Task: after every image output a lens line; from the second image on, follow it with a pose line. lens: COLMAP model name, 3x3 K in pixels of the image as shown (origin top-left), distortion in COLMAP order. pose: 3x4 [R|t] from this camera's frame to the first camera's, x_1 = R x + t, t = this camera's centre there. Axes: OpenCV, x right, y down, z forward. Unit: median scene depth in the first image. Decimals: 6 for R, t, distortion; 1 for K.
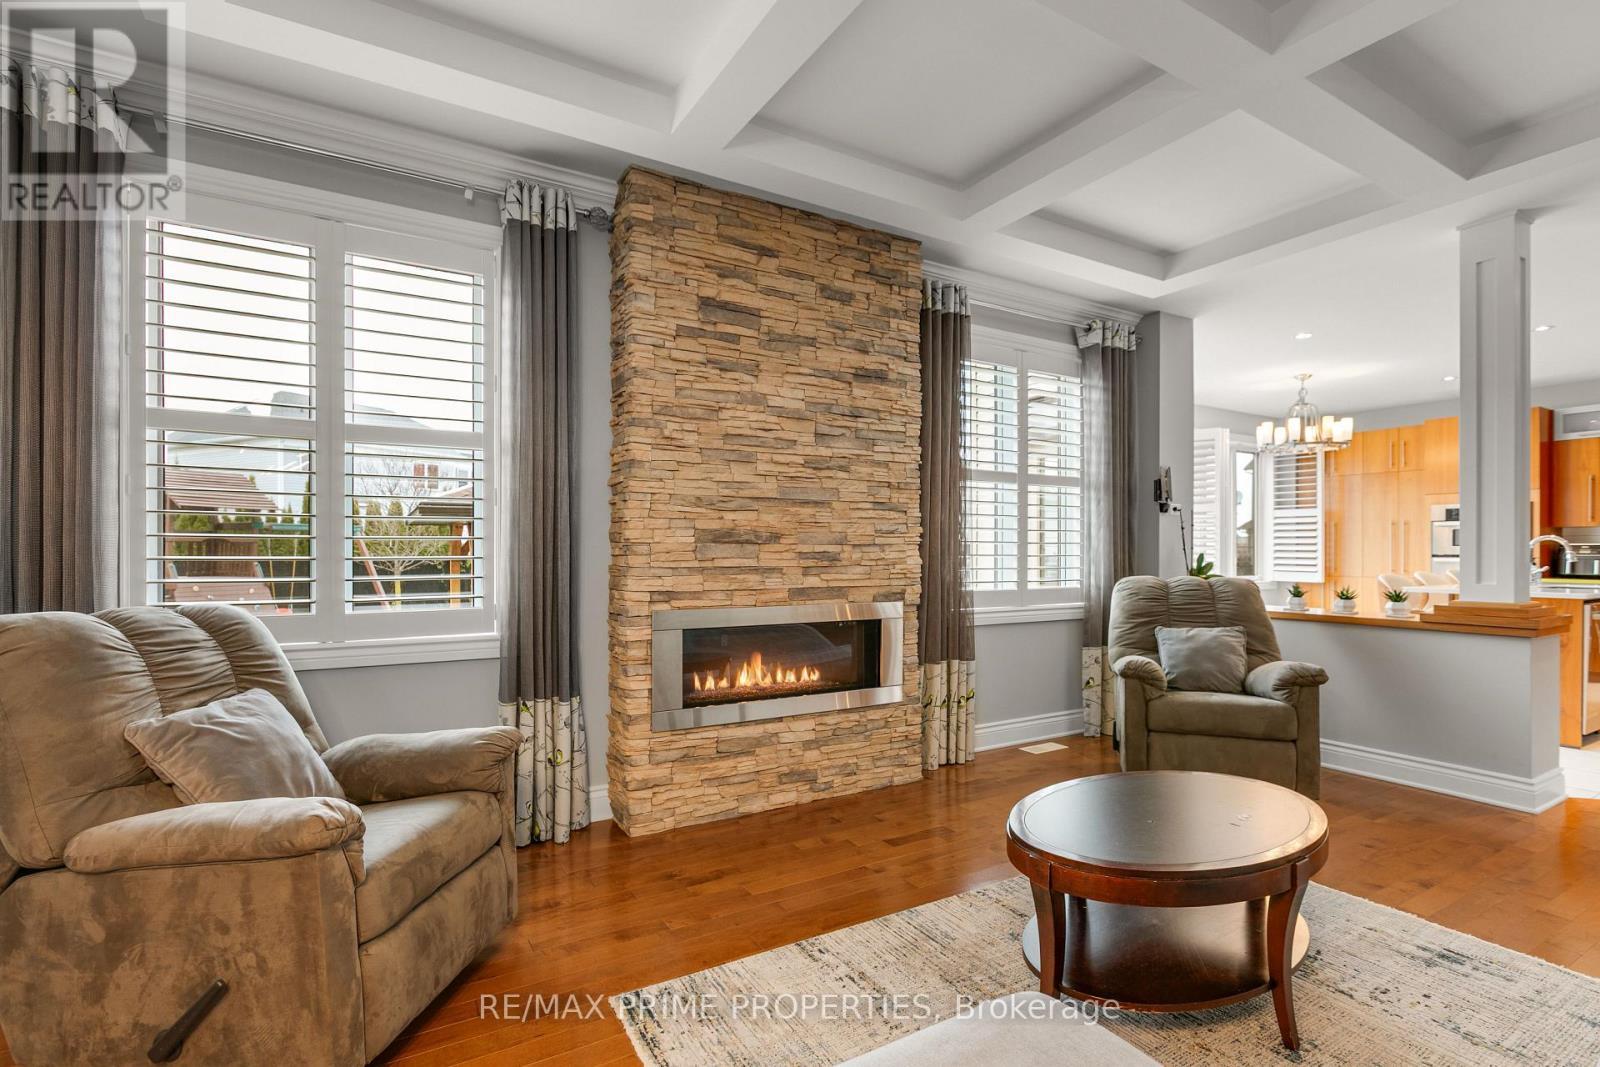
lens RADIAL K [[761.4, 0, 803.6], [0, 761.4, 554.5], [0, 0, 1]] dist [-0.004177, -0.000594]
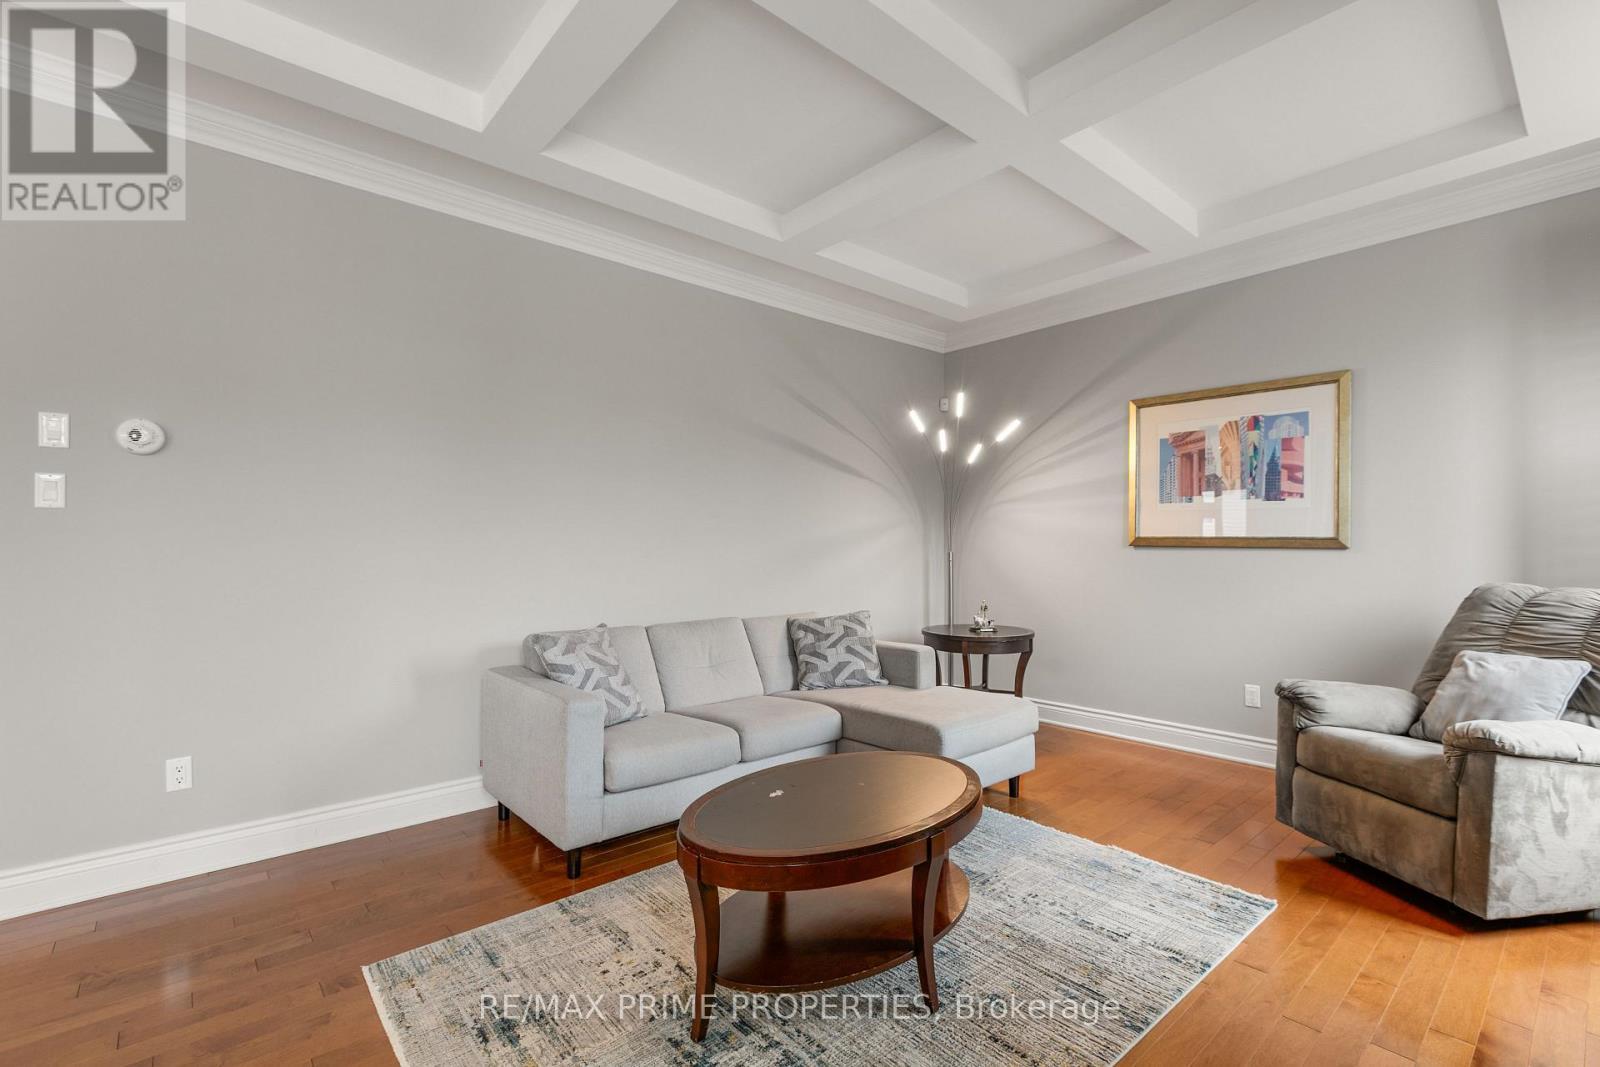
lens RADIAL K [[715.6, 0, 809.0], [0, 715.6, 551.4], [0, 0, 1]] dist [-0.001916, -0.000110]
pose [[-0.983317, 0.001557, -0.181892, 0.405001], [-0.000339, 0.999946, 0.010391, -0.006105], [0.181898, 0.010280, -0.983264, 1.131635]]
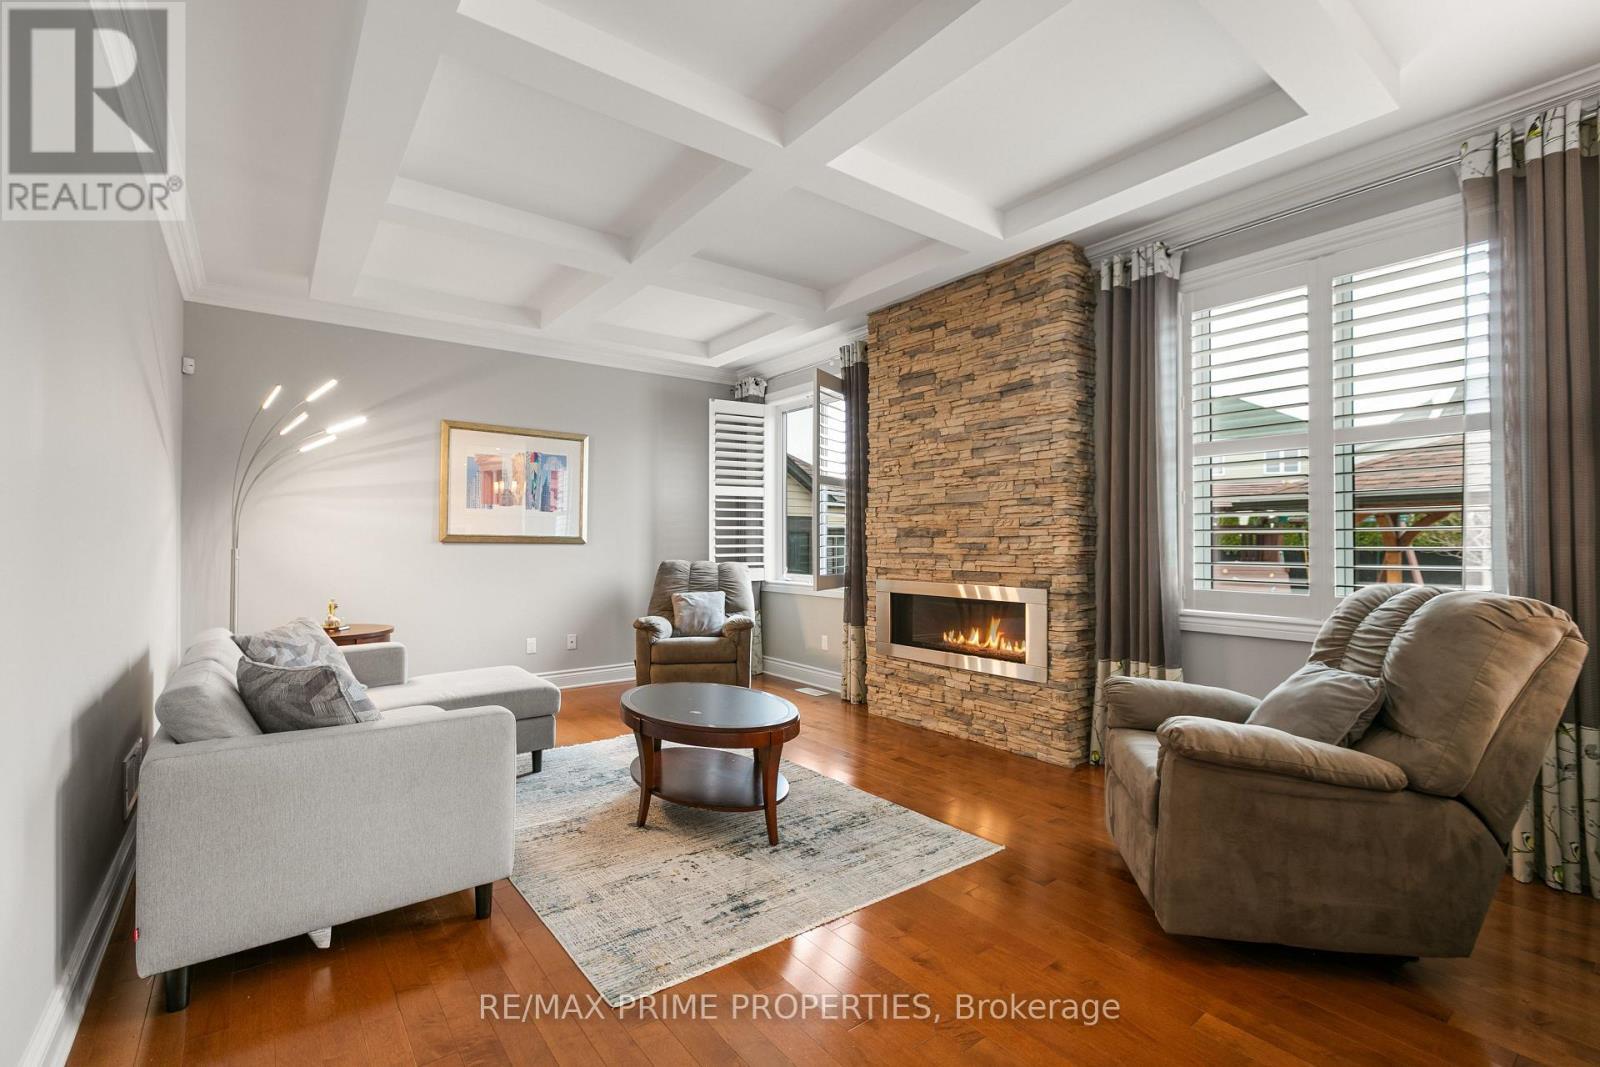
lens RADIAL K [[713.5, 0, 800.7], [0, 713.5, 539.4], [0, 0, 1]] dist [-0.001072, -0.000240]
pose [[0.111151, -0.004904, -0.993791, 1.167627], [-0.002310, 0.999984, -0.005193, -0.002459], [0.993801, 0.002873, 0.111138, 0.592833]]
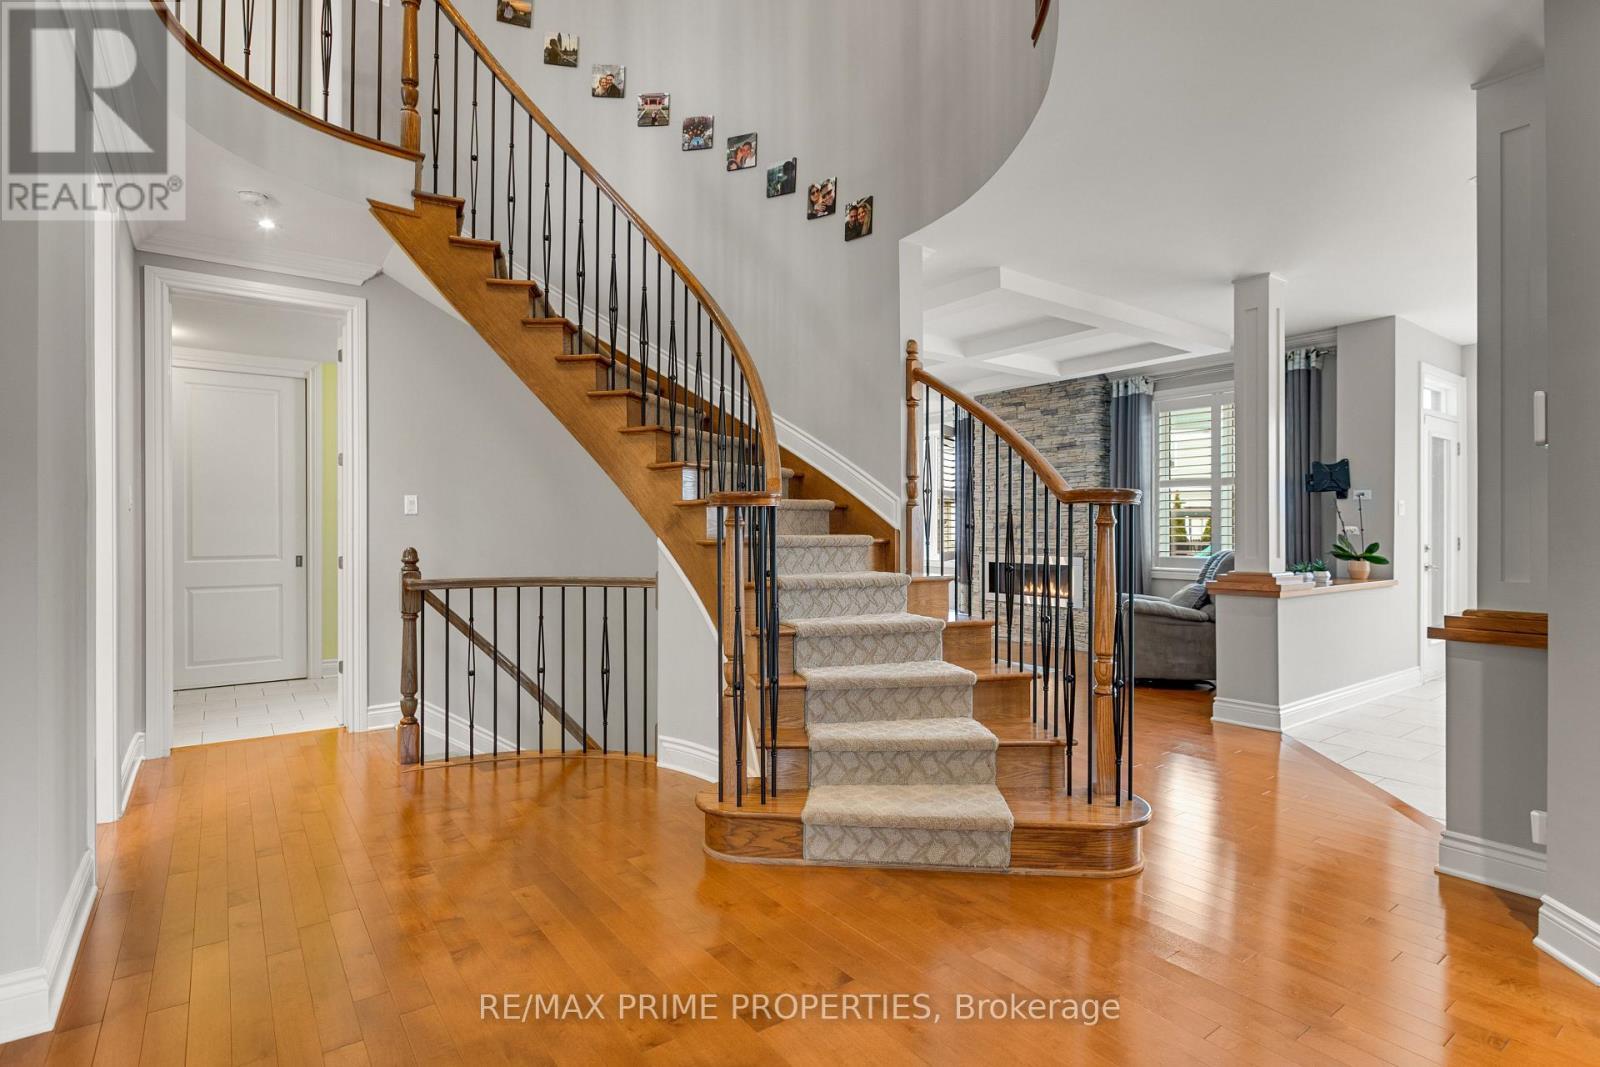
lens RADIAL K [[799.9, 0, 800.0], [0, 799.9, 533.5], [0, 0, 1]] dist [-0.002249, -0.000125]
pose [[0.092218, 0.003715, -0.995732, 2.272194], [-0.006117, 0.999976, 0.003165, -0.002479], [0.995720, 0.005799, 0.092238, 0.097299]]
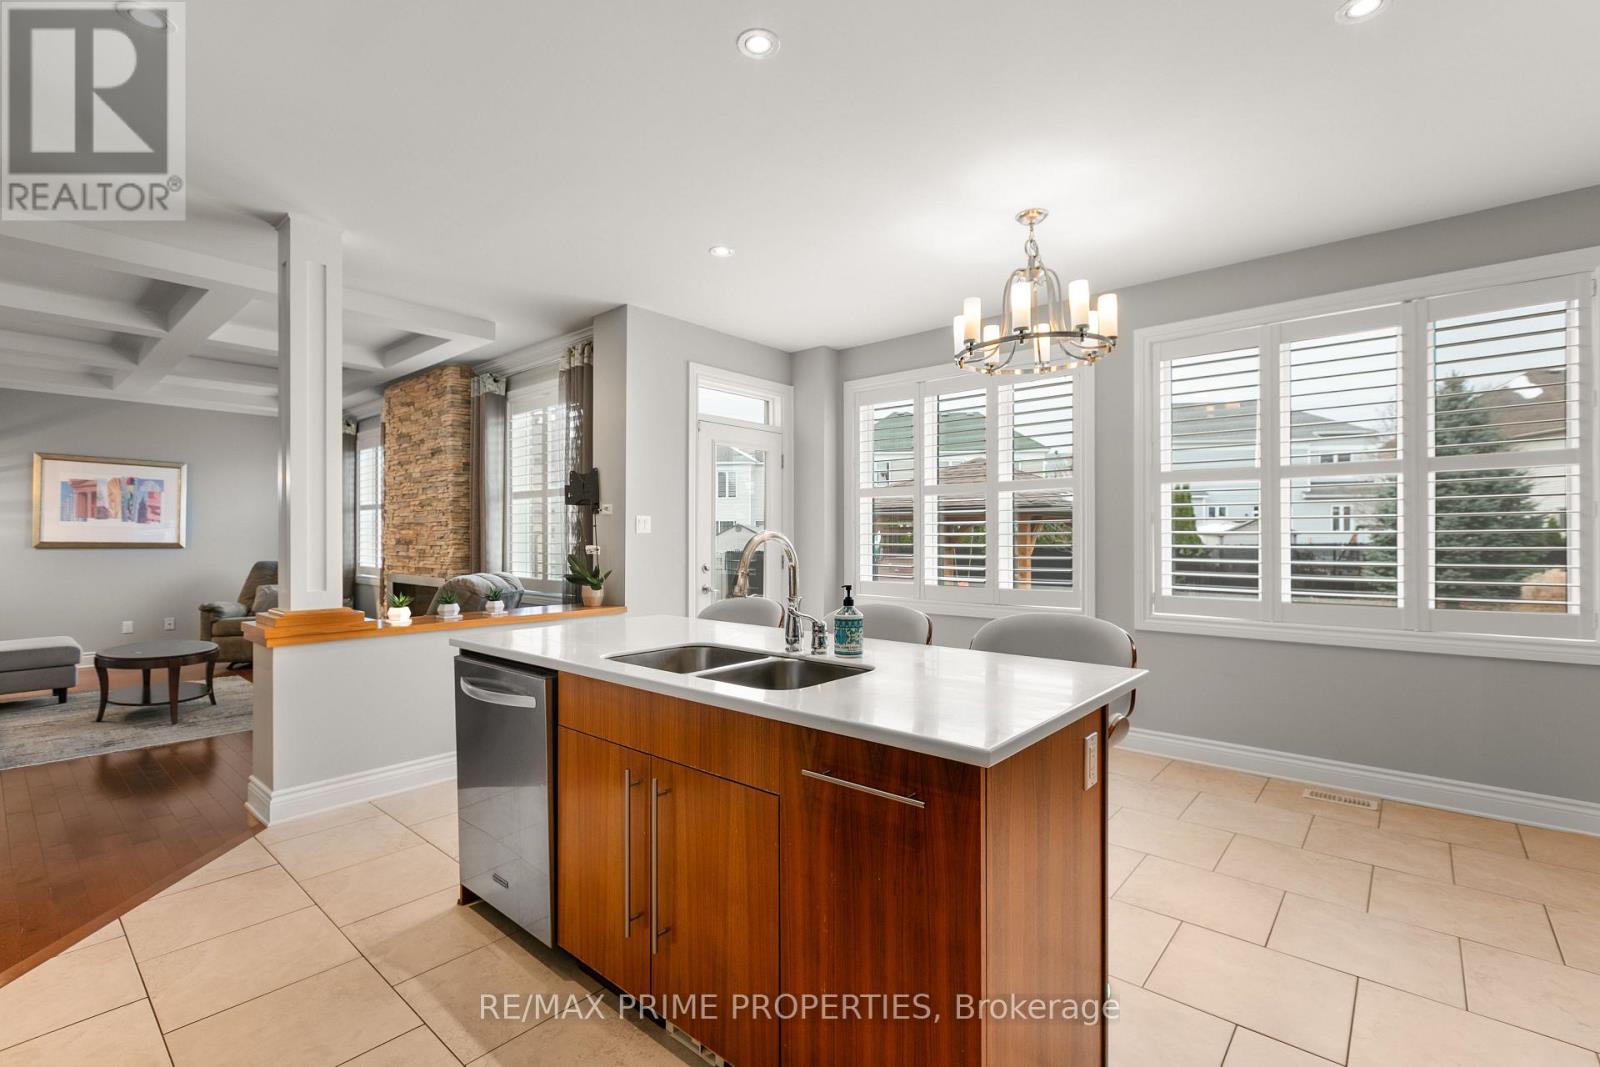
lens RADIAL K [[713.5, 0, 800.7], [0, 713.5, 539.4], [0, 0, 1]] dist [-0.001072, -0.000240]
pose [[0.314346, 0.000360, -0.949309, 2.062546], [-0.003900, 0.999992, -0.000912, -0.030271], [0.949301, 0.003989, 0.314344, 1.355990]]
